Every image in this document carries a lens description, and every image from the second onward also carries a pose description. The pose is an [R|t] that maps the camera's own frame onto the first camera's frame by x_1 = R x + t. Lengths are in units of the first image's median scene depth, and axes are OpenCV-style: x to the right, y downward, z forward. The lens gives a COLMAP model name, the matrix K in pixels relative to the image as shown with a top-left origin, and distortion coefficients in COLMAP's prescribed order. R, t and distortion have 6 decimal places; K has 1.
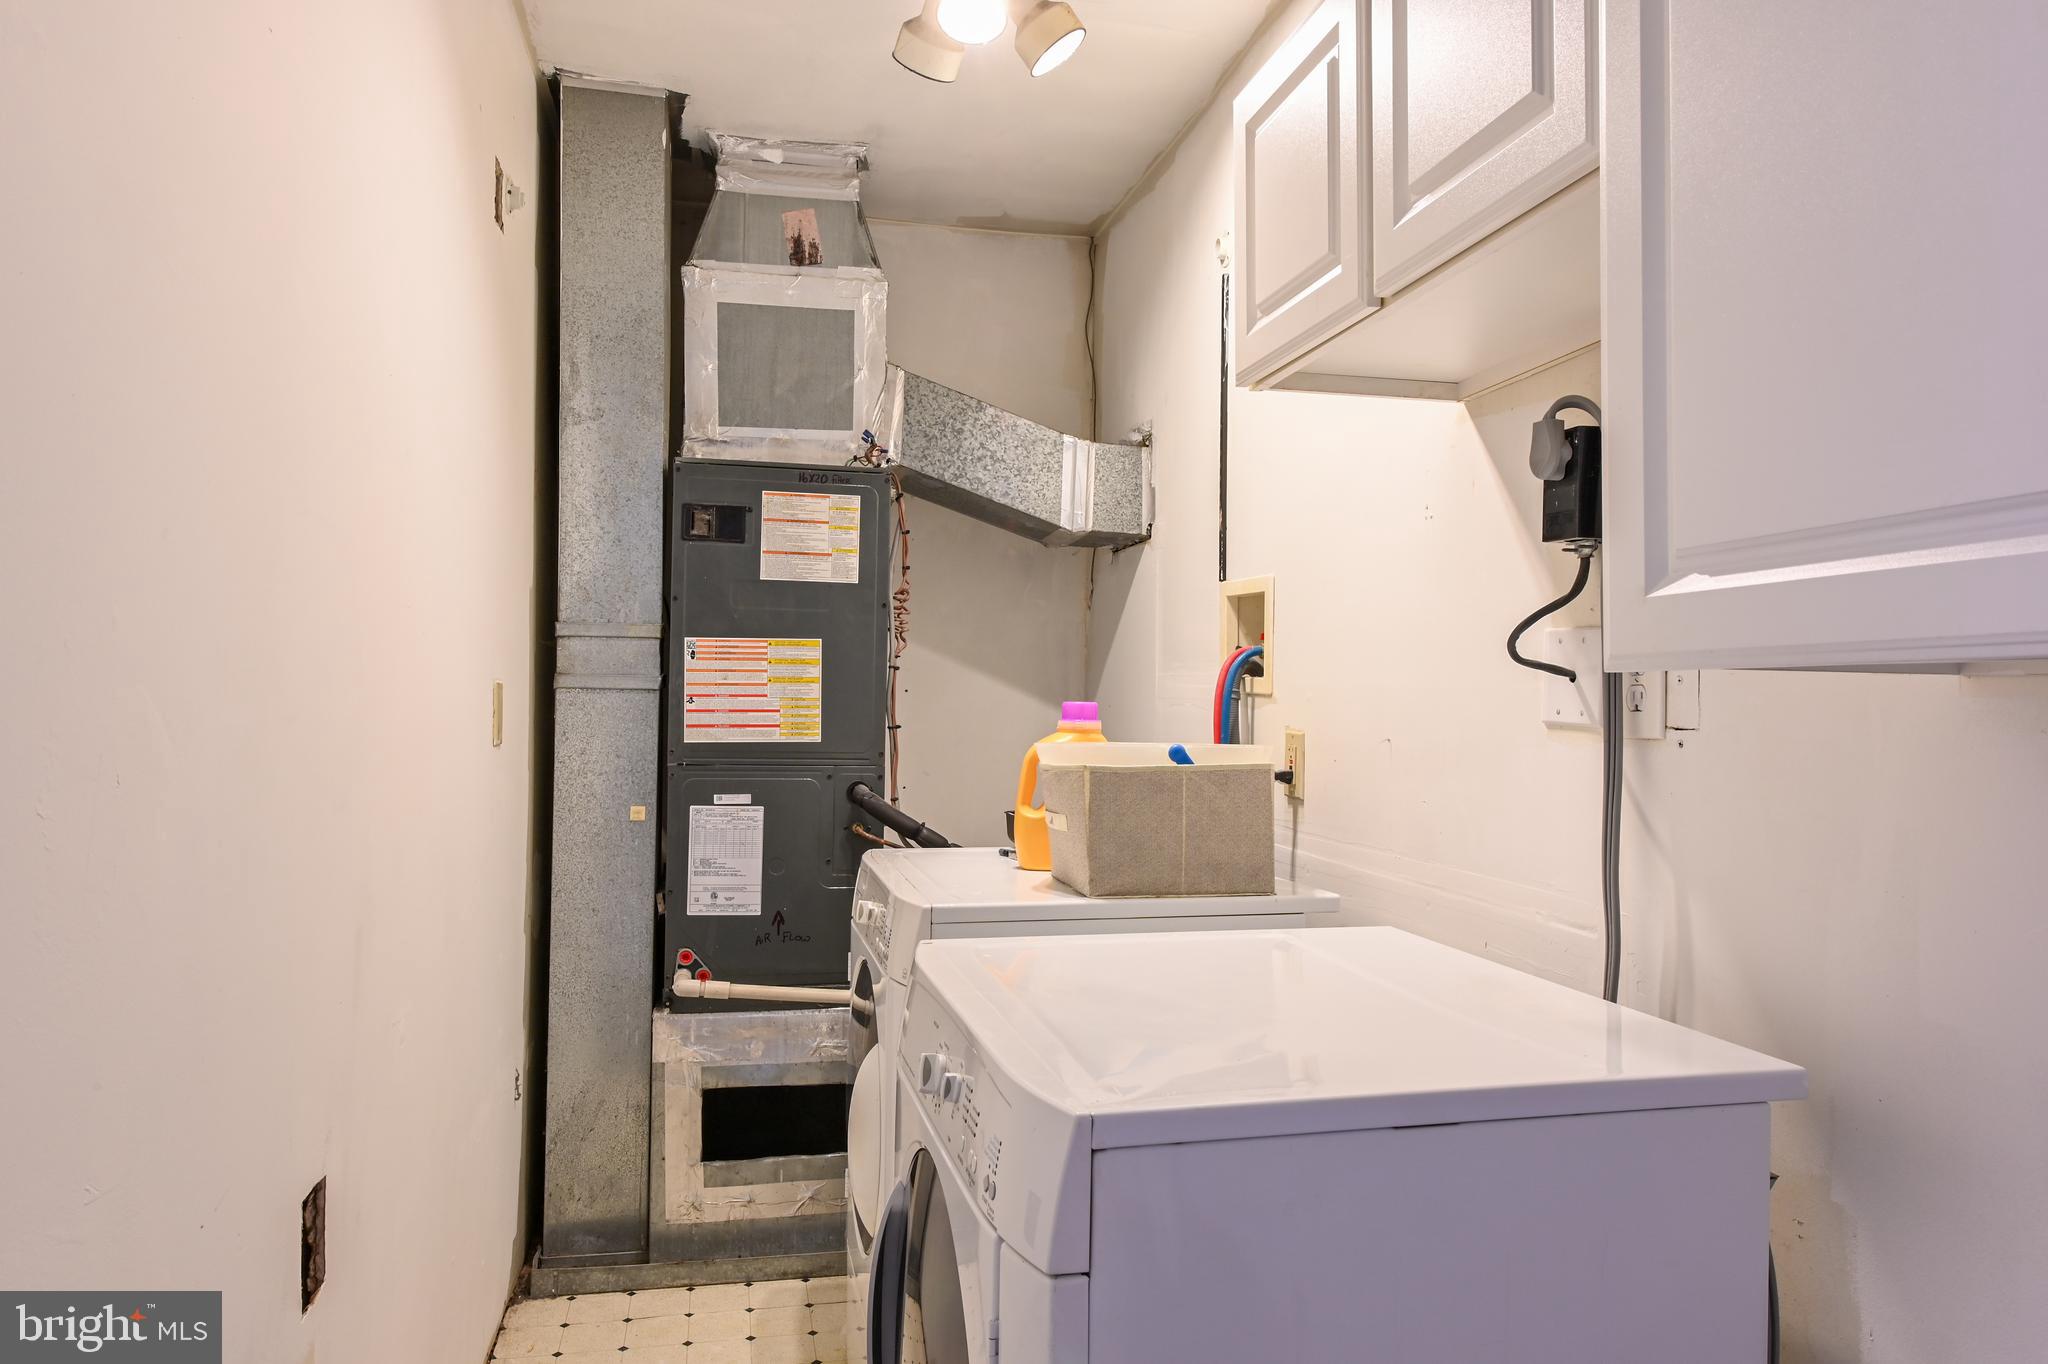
lens RADIAL K [[1366.4, 0, 1023.3], [0, 1366.4, 680.1], [0, 0, 1]] dist [-0.003592, 0.003444]
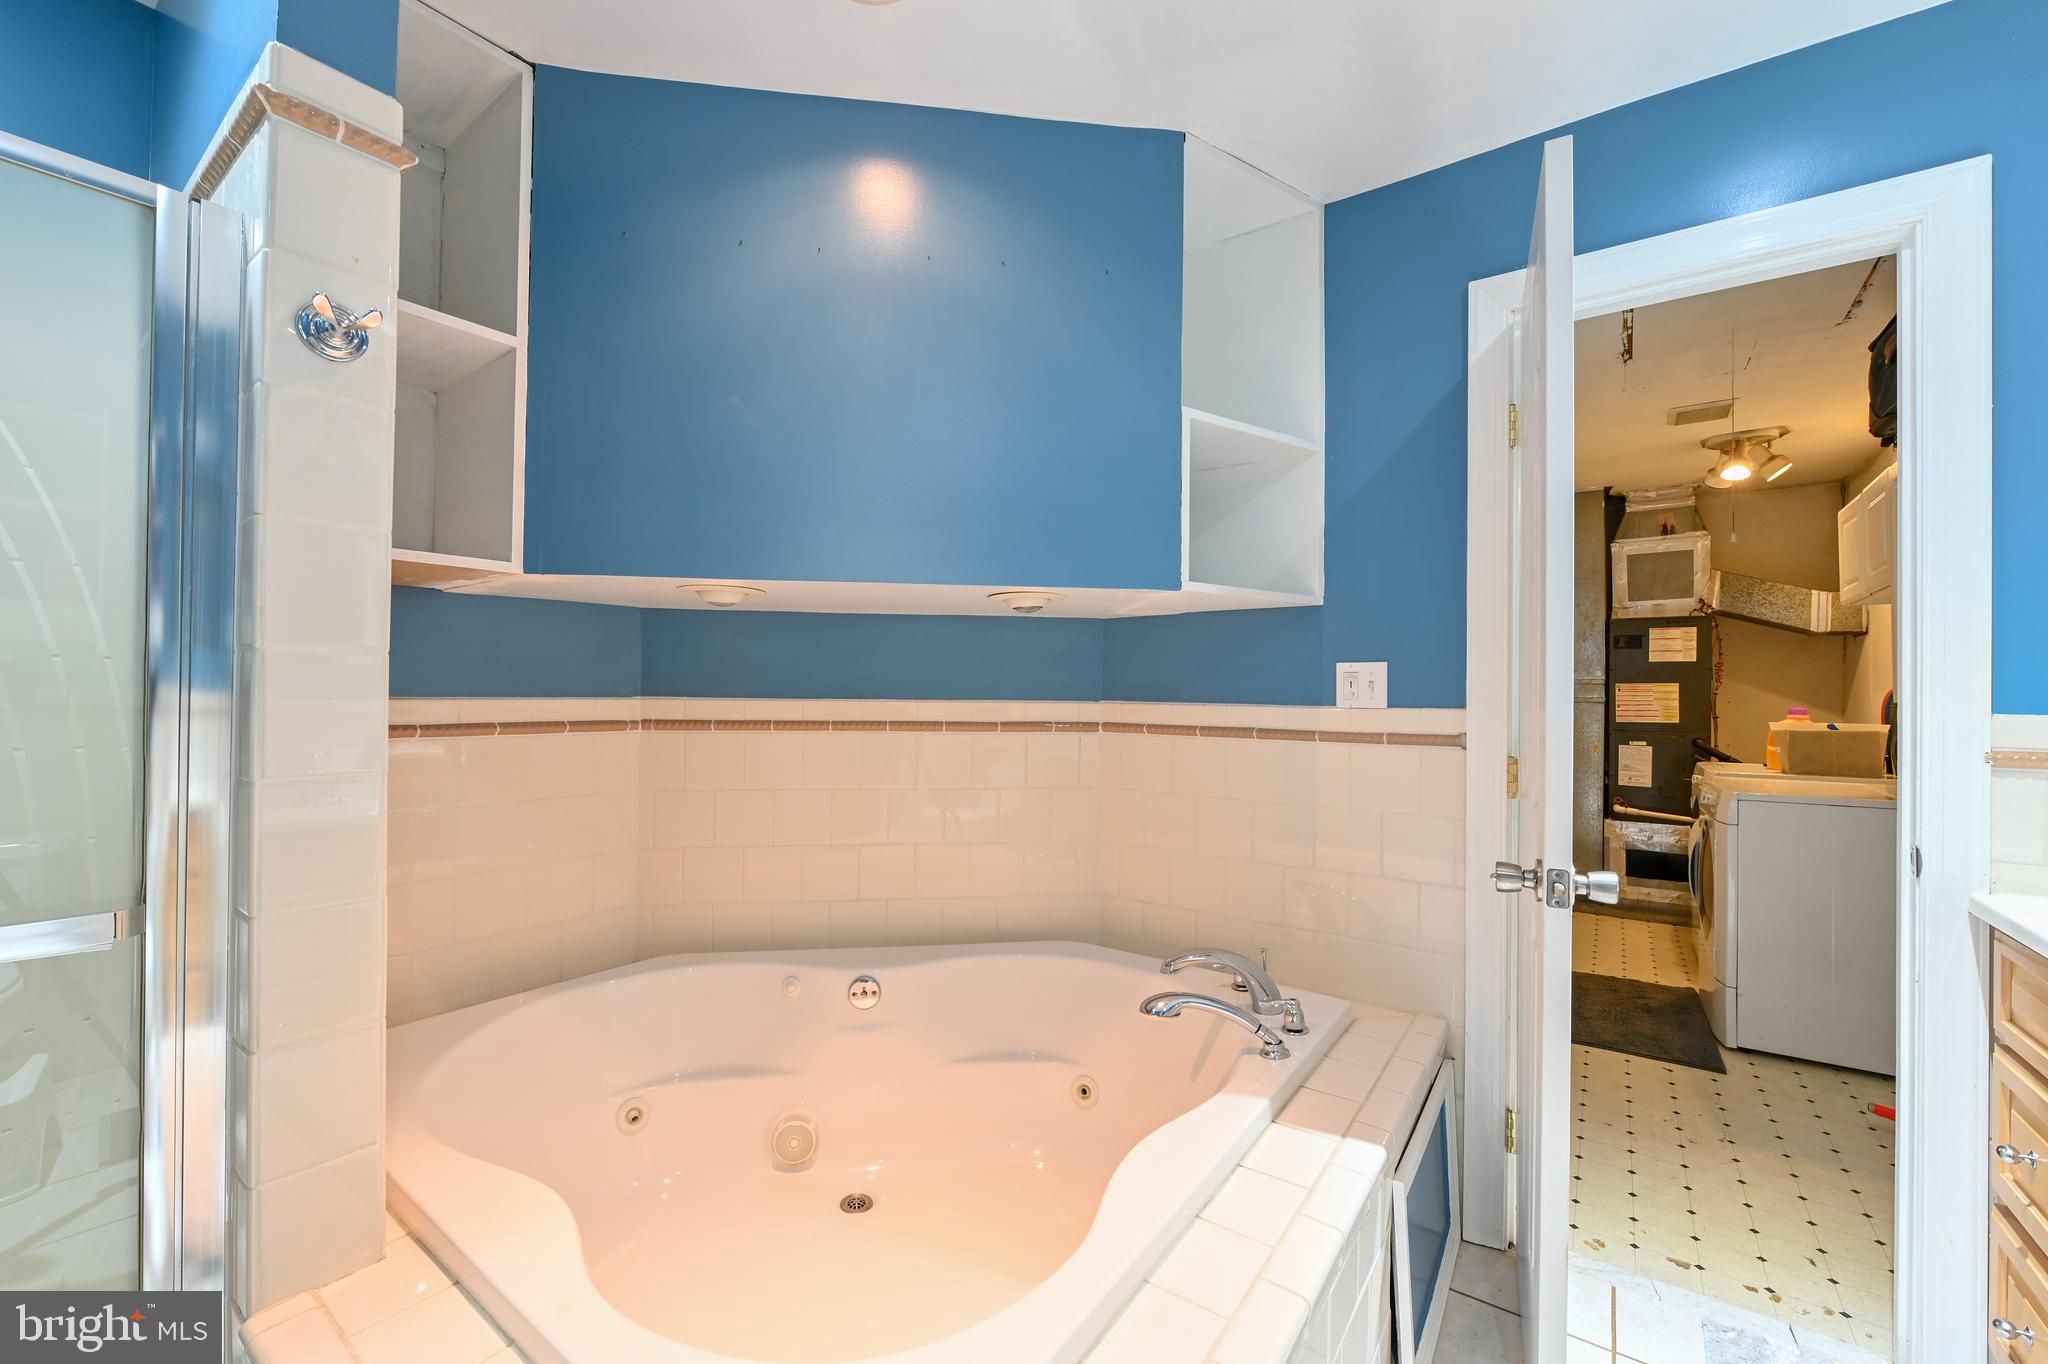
lens RADIAL K [[826.9, 0, 1016.3], [0, 826.9, 688.0], [0, 0, 1]] dist [-0.001148, -0.000918]
pose [[0.668663, -0.014178, -0.743430, 0.175330], [0.011491, 0.999896, -0.008734, -0.021320], [0.743477, -0.002702, 0.668756, -0.974151]]
